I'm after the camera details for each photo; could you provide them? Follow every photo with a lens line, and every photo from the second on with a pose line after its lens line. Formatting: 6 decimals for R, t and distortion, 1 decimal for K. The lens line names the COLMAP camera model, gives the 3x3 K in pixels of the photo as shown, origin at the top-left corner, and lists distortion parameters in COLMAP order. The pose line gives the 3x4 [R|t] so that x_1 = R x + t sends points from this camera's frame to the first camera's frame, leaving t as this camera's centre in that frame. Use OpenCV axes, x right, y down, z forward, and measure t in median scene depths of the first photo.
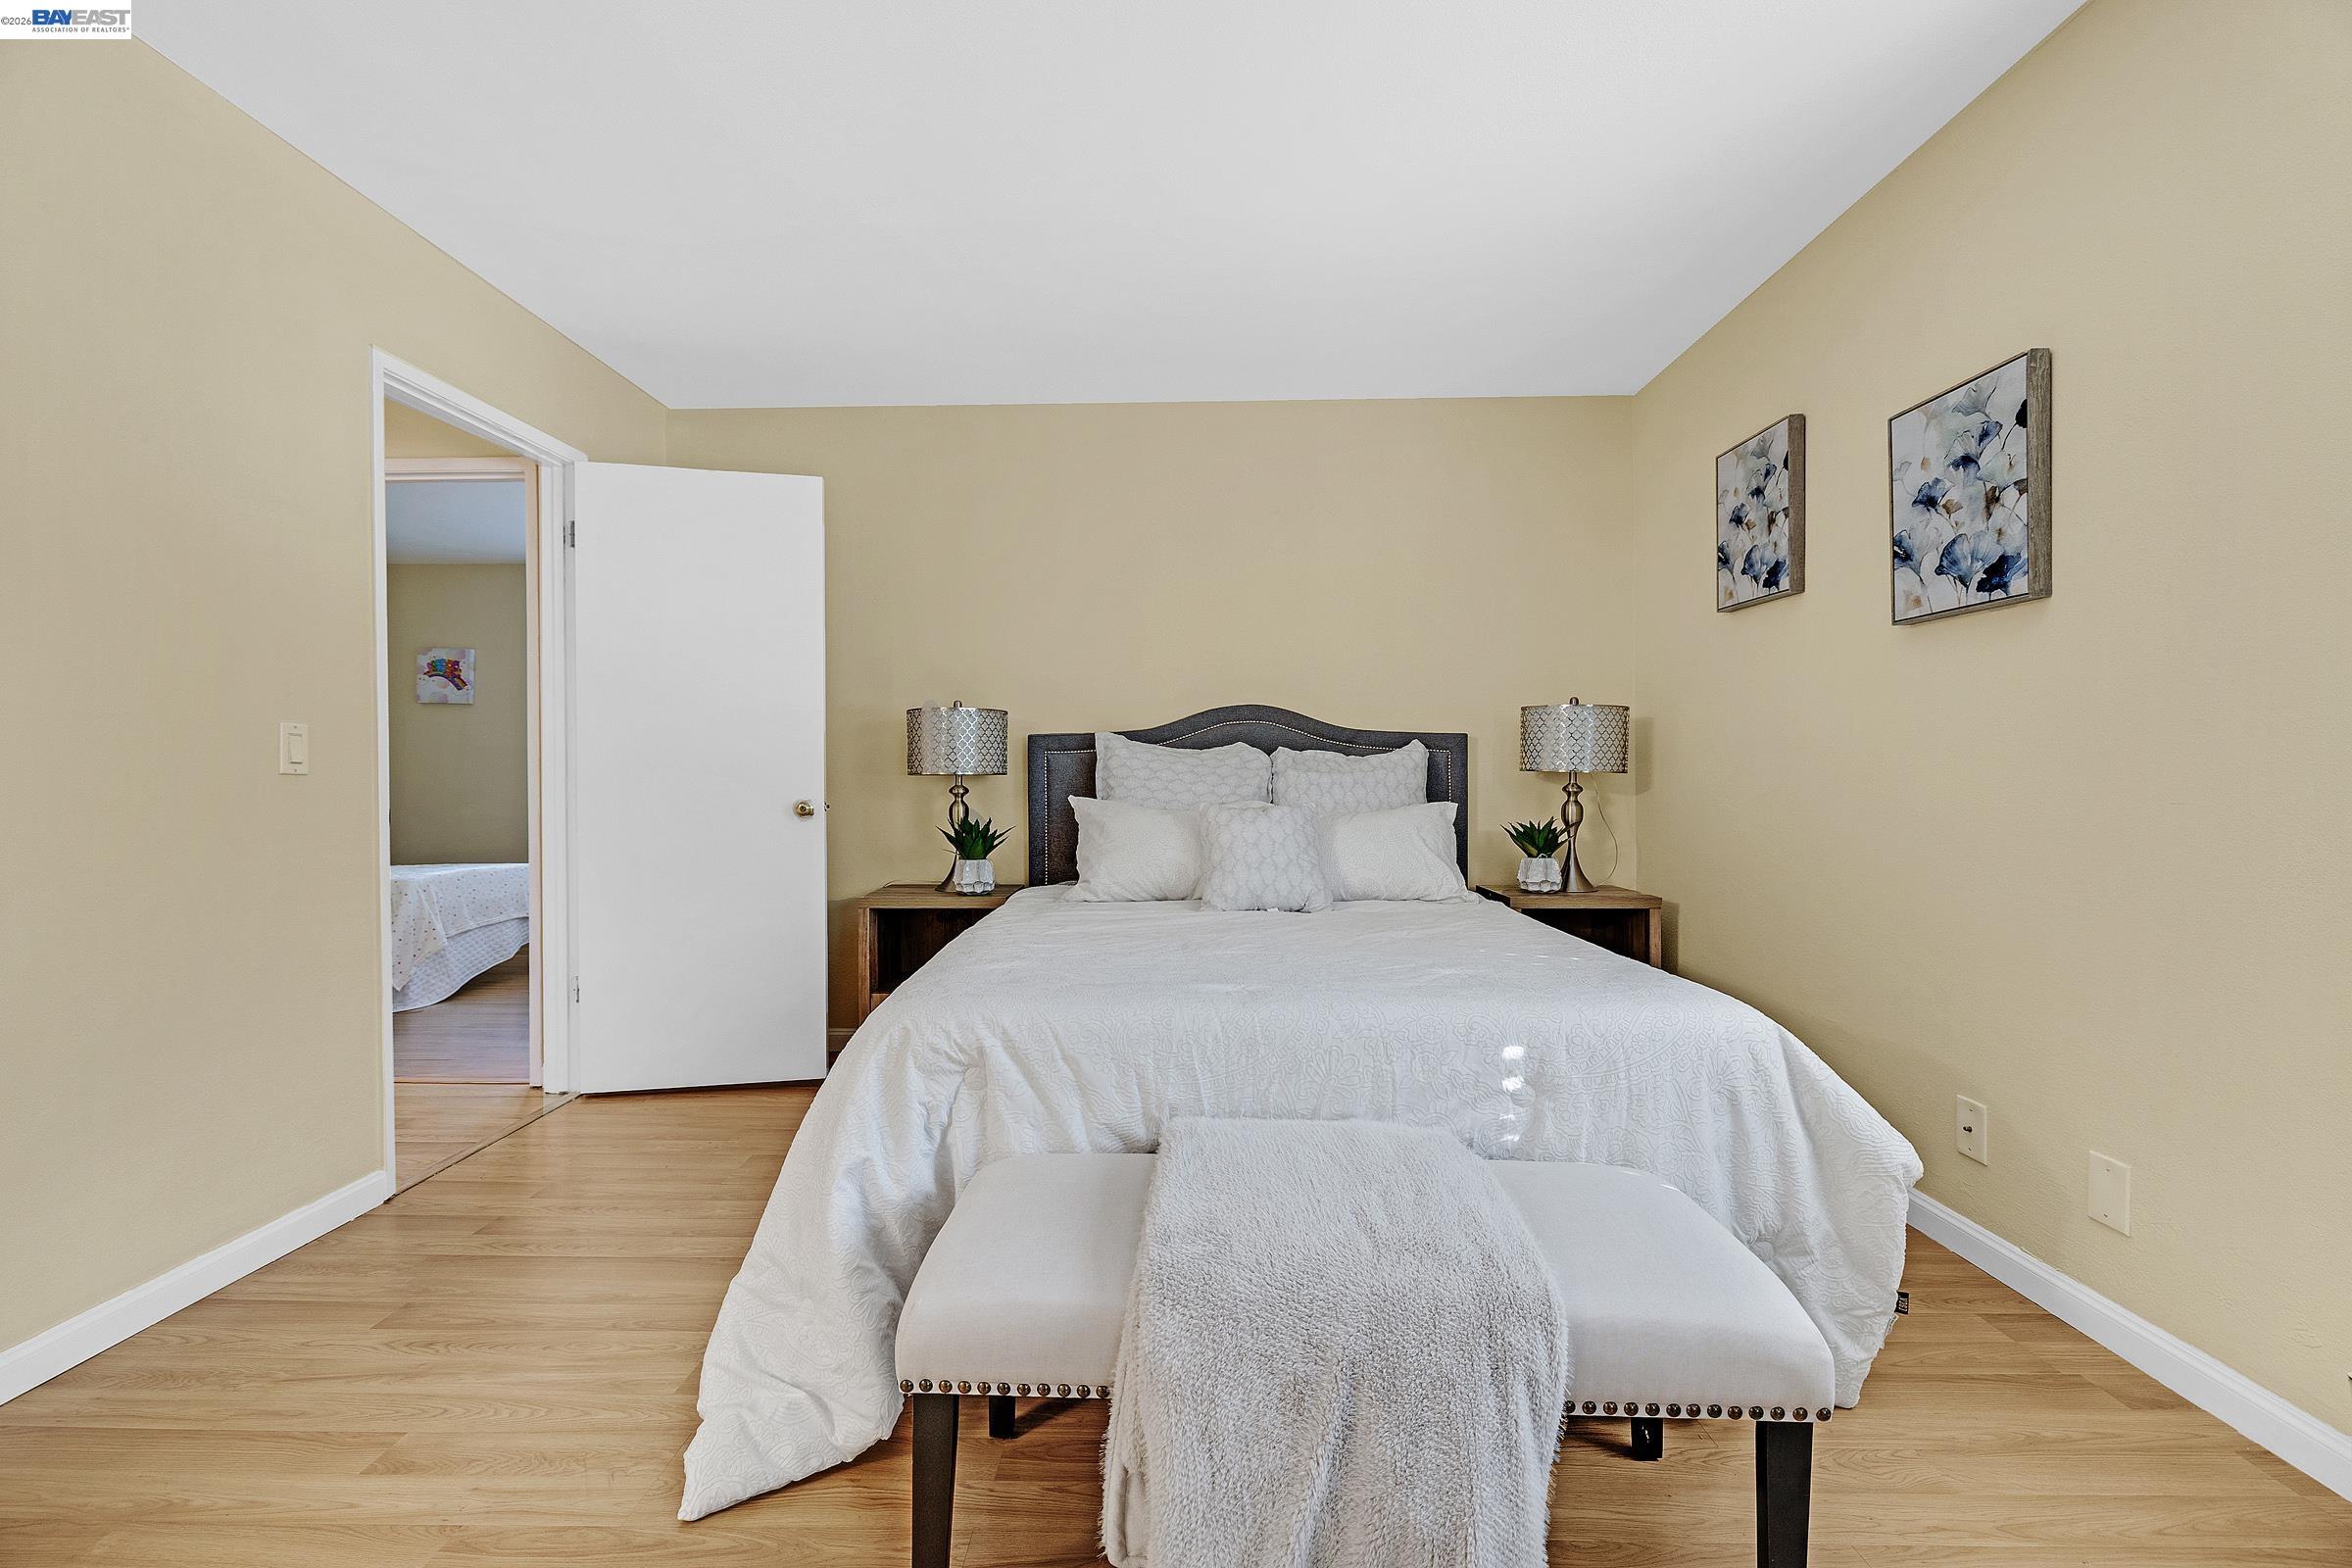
lens RADIAL K [[982.3, 0, 1166.7], [0, 982.3, 788.8], [0, 0, 1]] dist [-0.000359, 0.000087]
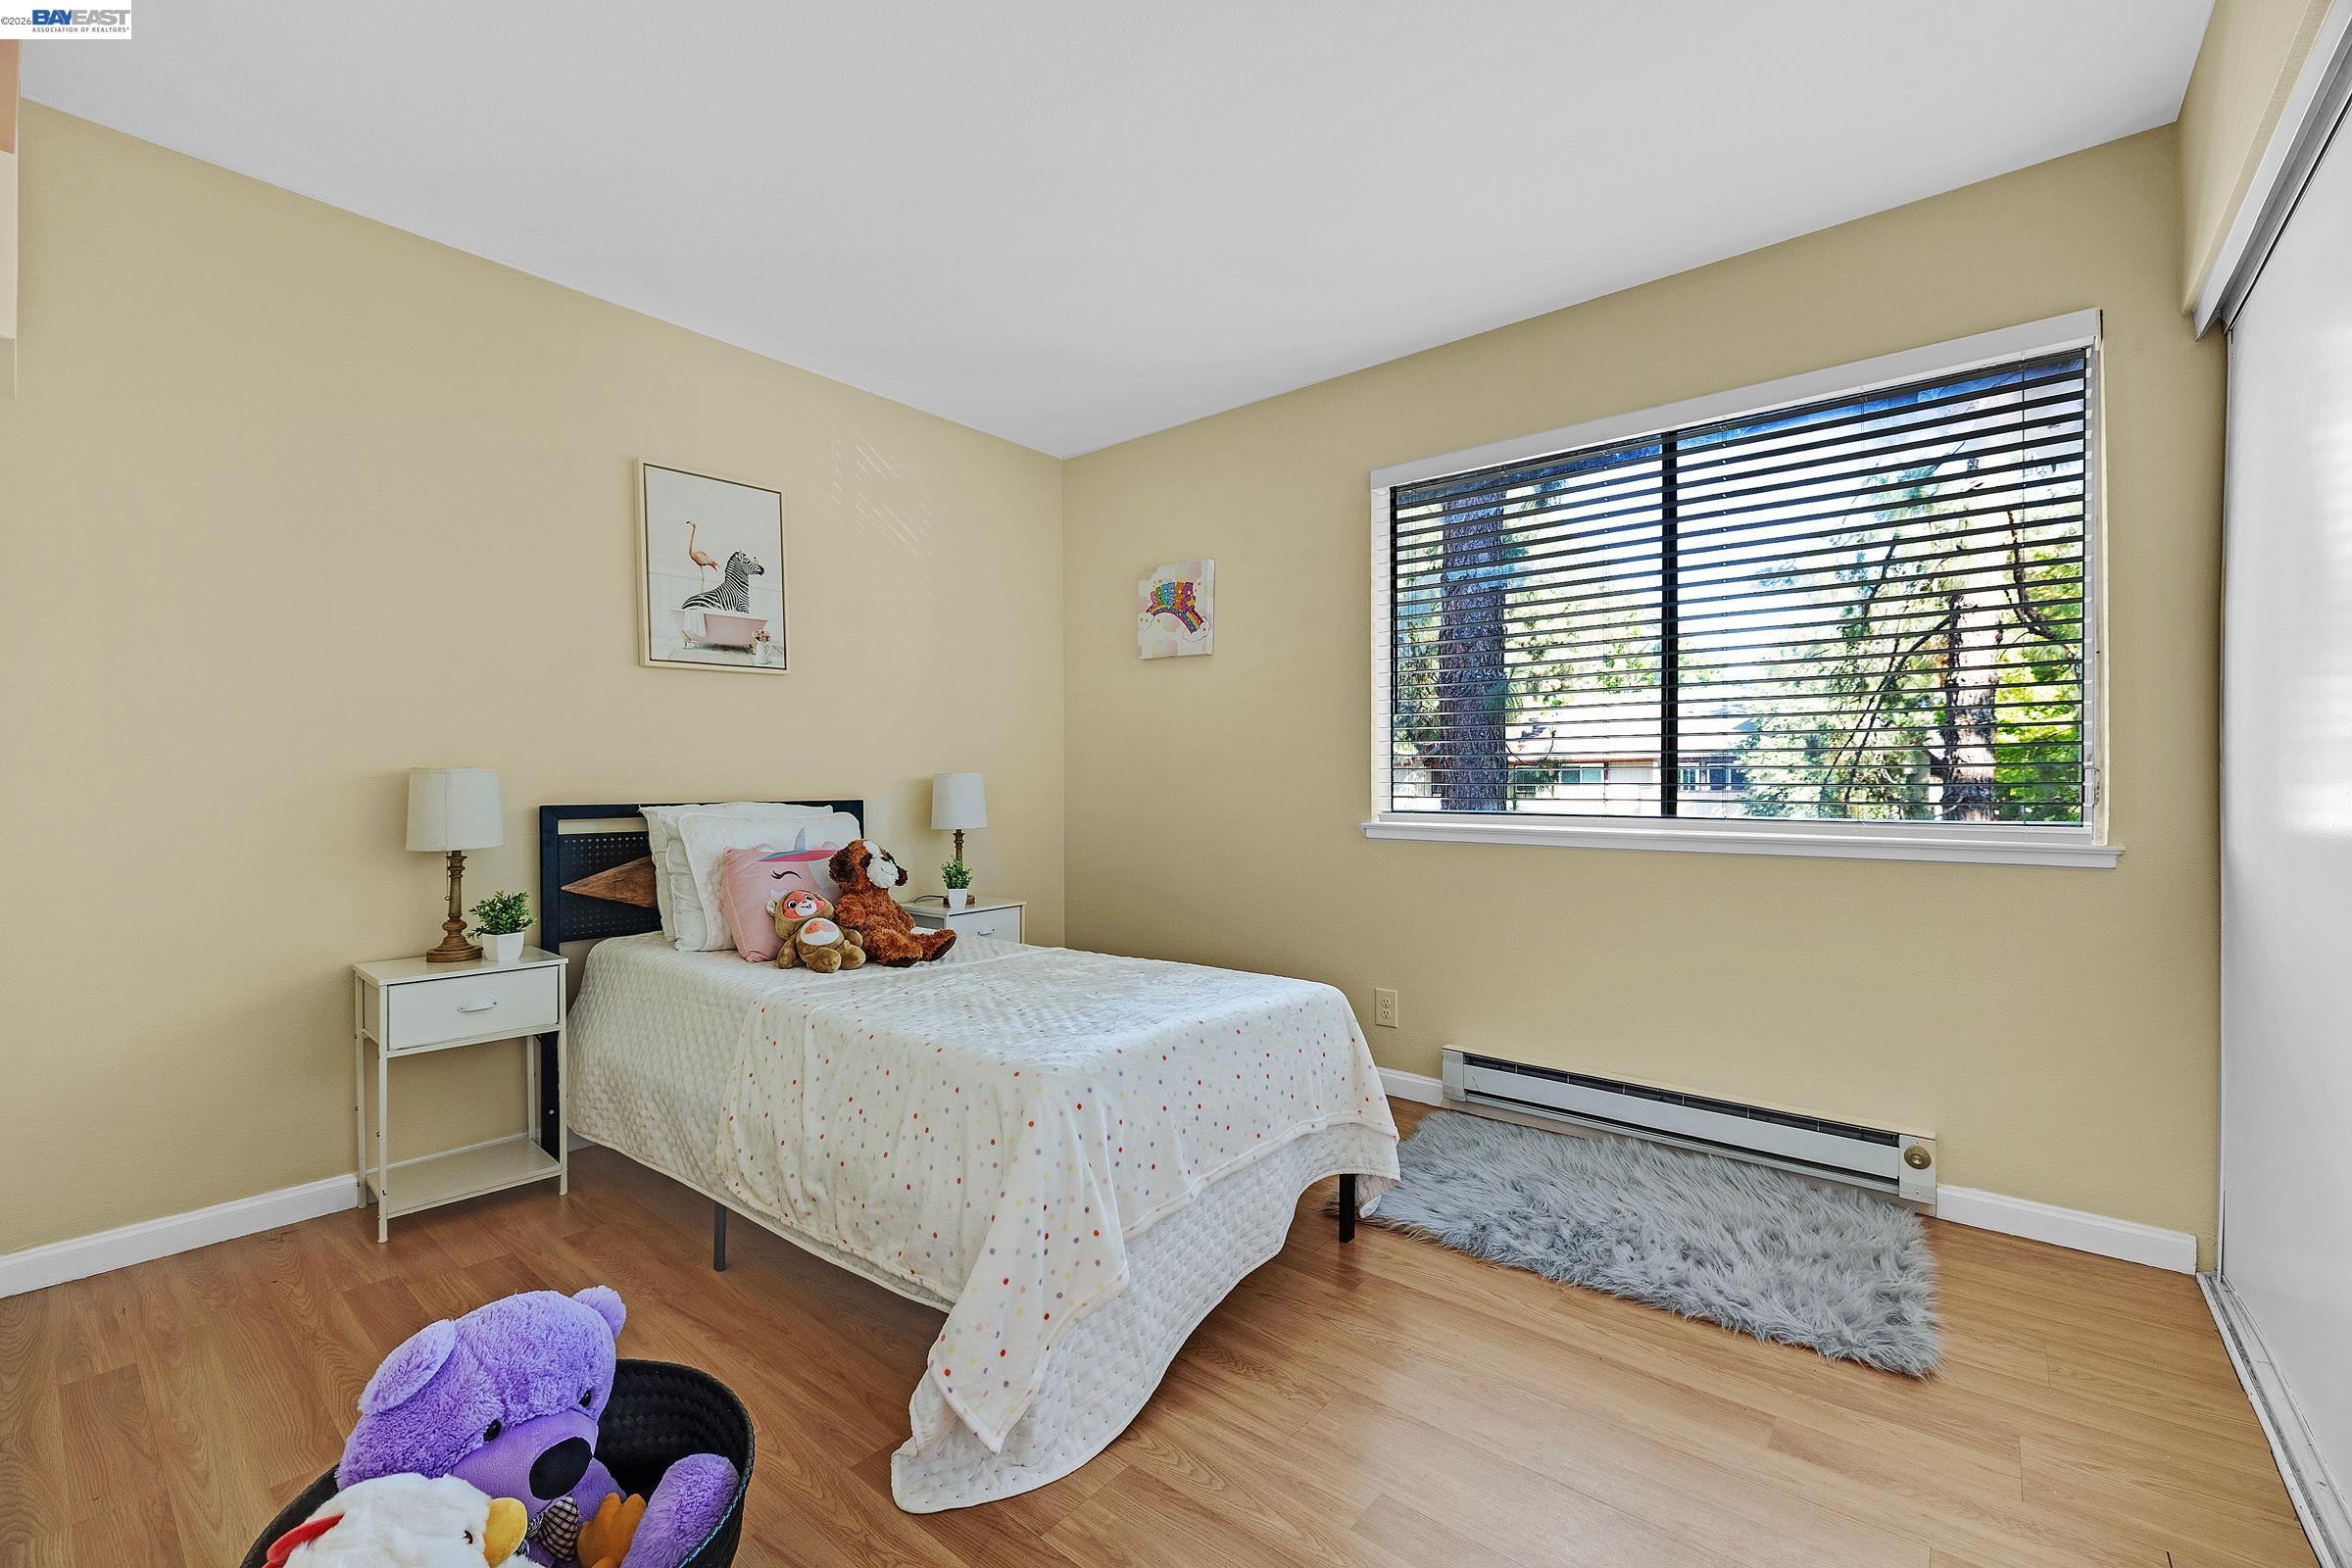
lens RADIAL K [[982.3, 0, 1166.7], [0, 982.3, 788.8], [0, 0, 1]] dist [-0.000359, 0.000087]
pose [[0.782352, 0.002304, -0.622832, -0.365481], [-0.003017, 0.999995, -0.000091, -0.006280], [0.622829, 0.001950, 0.782356, 0.529940]]
